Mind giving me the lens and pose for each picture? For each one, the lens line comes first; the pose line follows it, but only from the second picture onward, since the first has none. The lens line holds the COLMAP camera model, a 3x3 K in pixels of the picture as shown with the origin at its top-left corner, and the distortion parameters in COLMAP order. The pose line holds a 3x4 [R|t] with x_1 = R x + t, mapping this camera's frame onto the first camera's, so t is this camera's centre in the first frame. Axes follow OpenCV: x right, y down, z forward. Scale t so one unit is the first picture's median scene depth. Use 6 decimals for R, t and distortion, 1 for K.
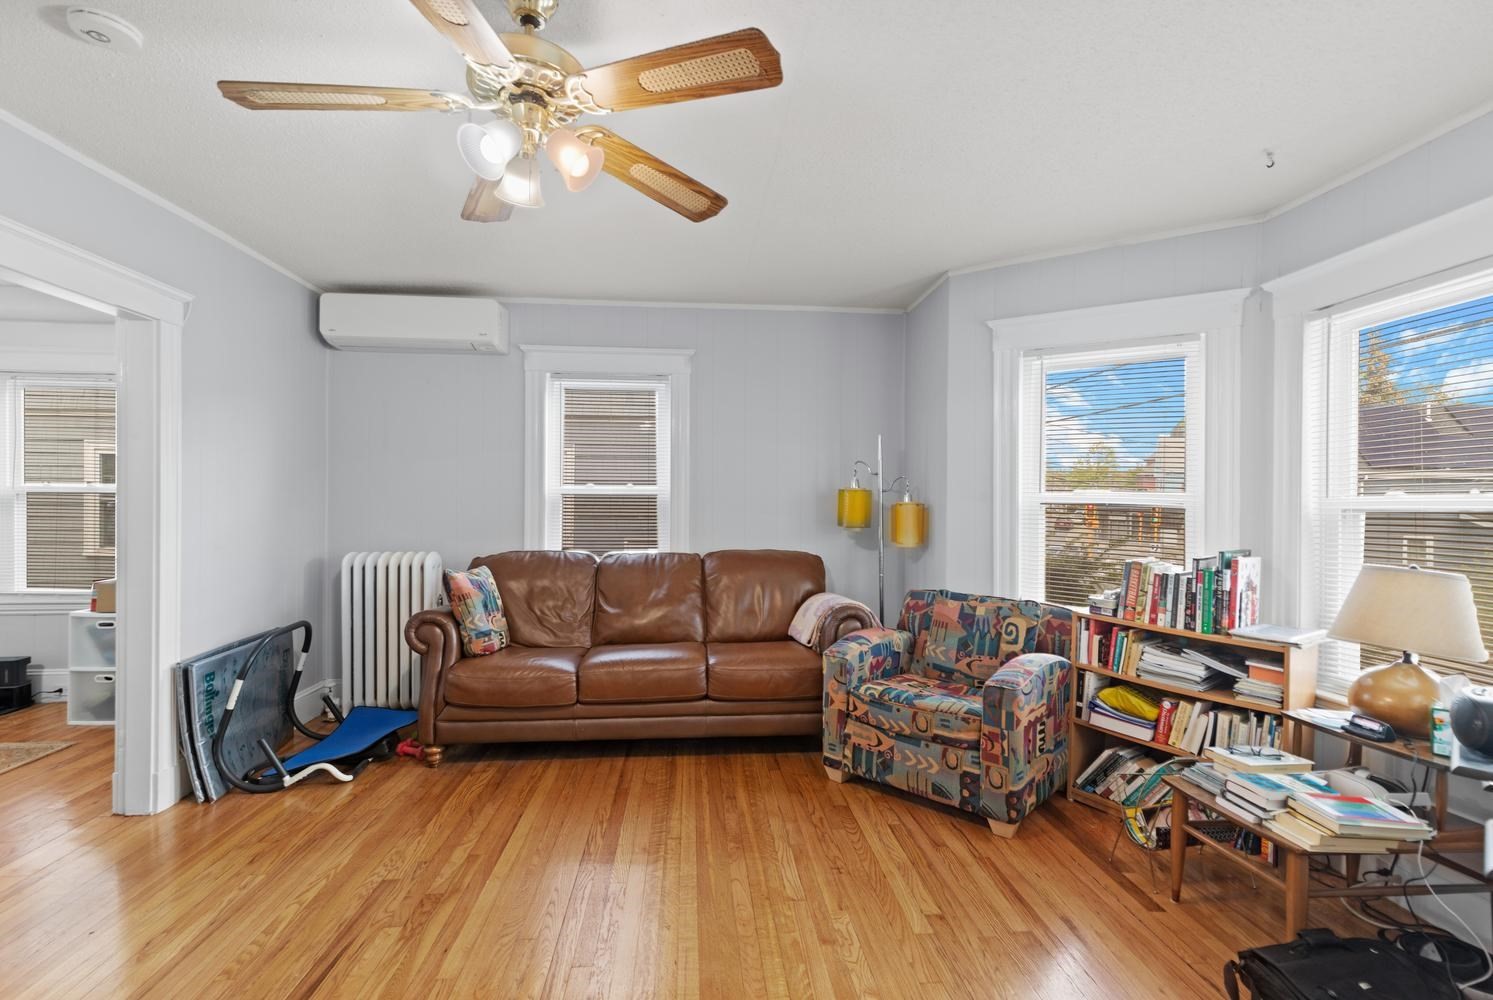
lens RADIAL K [[689.0, 0, 746.5], [0, 689.0, 500.0], [0, 0, 1]] dist [0.000881, 0.000250]
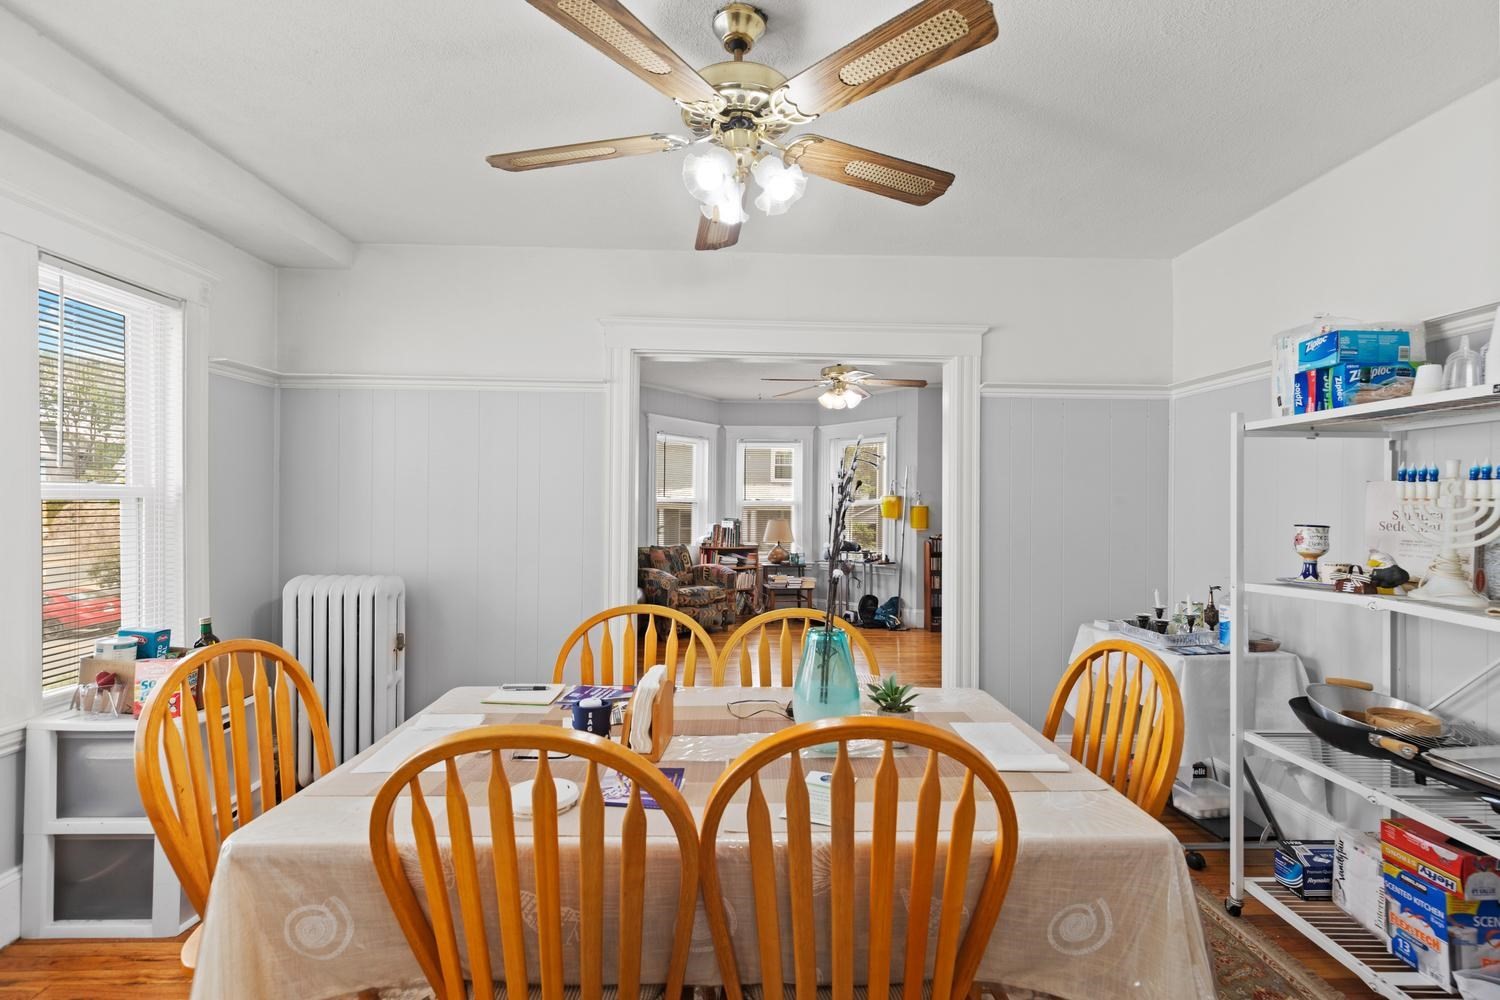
lens RADIAL K [[692.2, 0, 750.0], [0, 692.2, 500.0], [0, 0, 1]] dist [0.000881, 0.000250]
pose [[0.044819, -0.011242, 0.998932, -2.104777], [-0.010712, 0.999874, 0.011734, -0.035821], [-0.998938, -0.011226, 0.044693, 0.765482]]
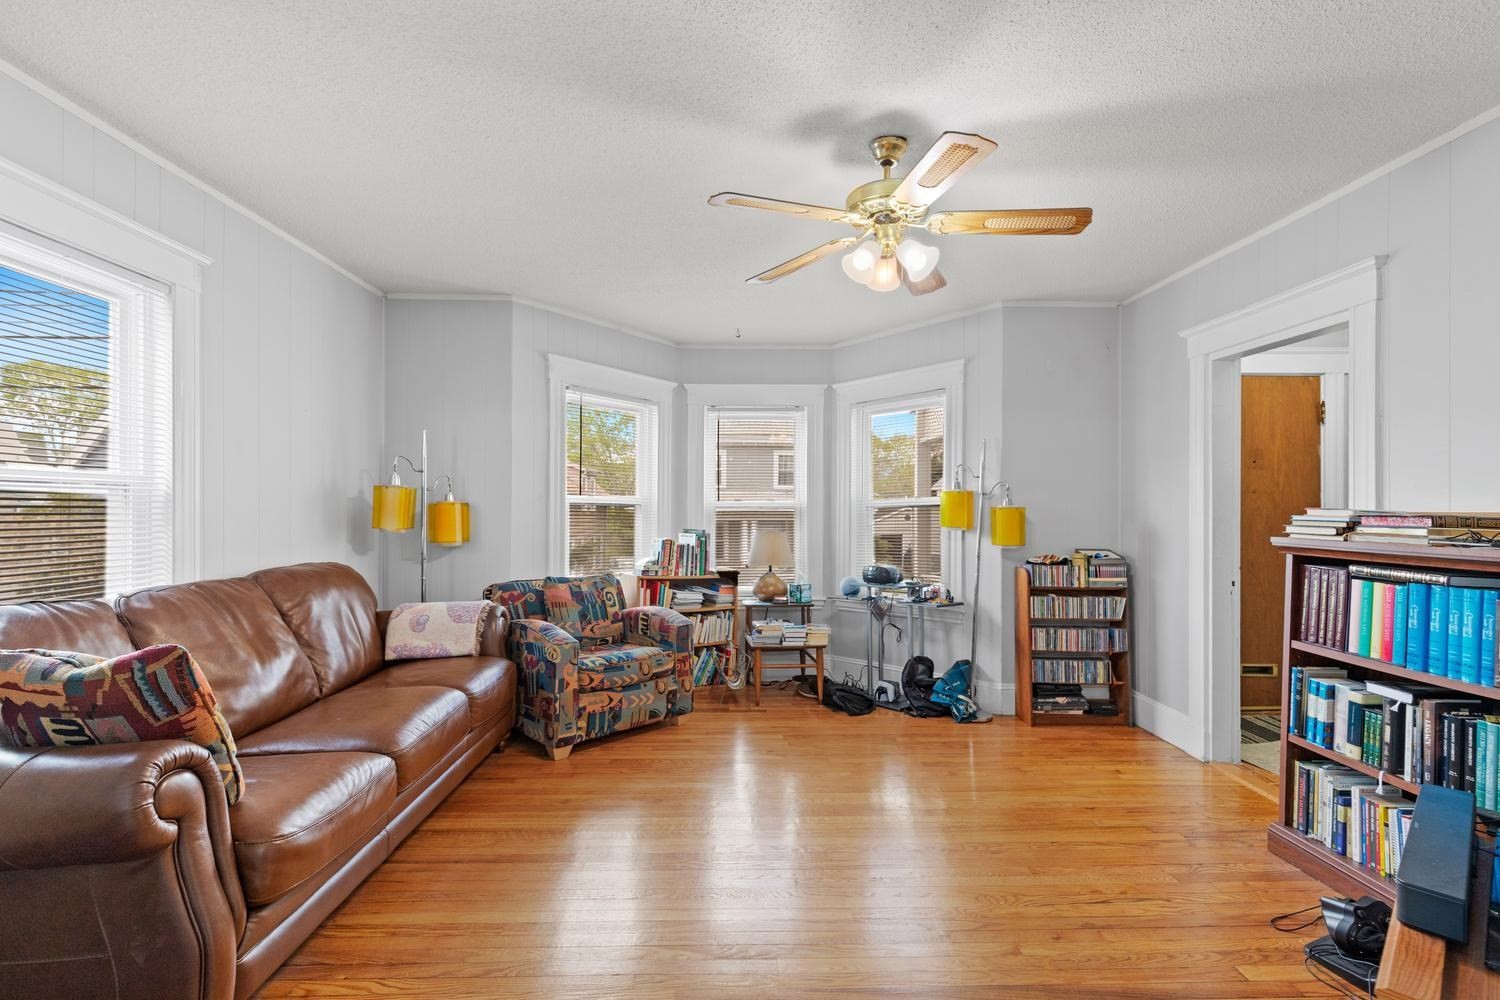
lens RADIAL K [[692.2, 0, 750.0], [0, 692.2, 500.0], [0, 0, 1]] dist [0.000881, 0.000250]
pose [[0.054408, 0.004273, 0.998510, -1.062626], [-0.008016, 0.999960, -0.003842, 0.002715], [-0.998487, -0.007795, 0.054441, 0.729000]]
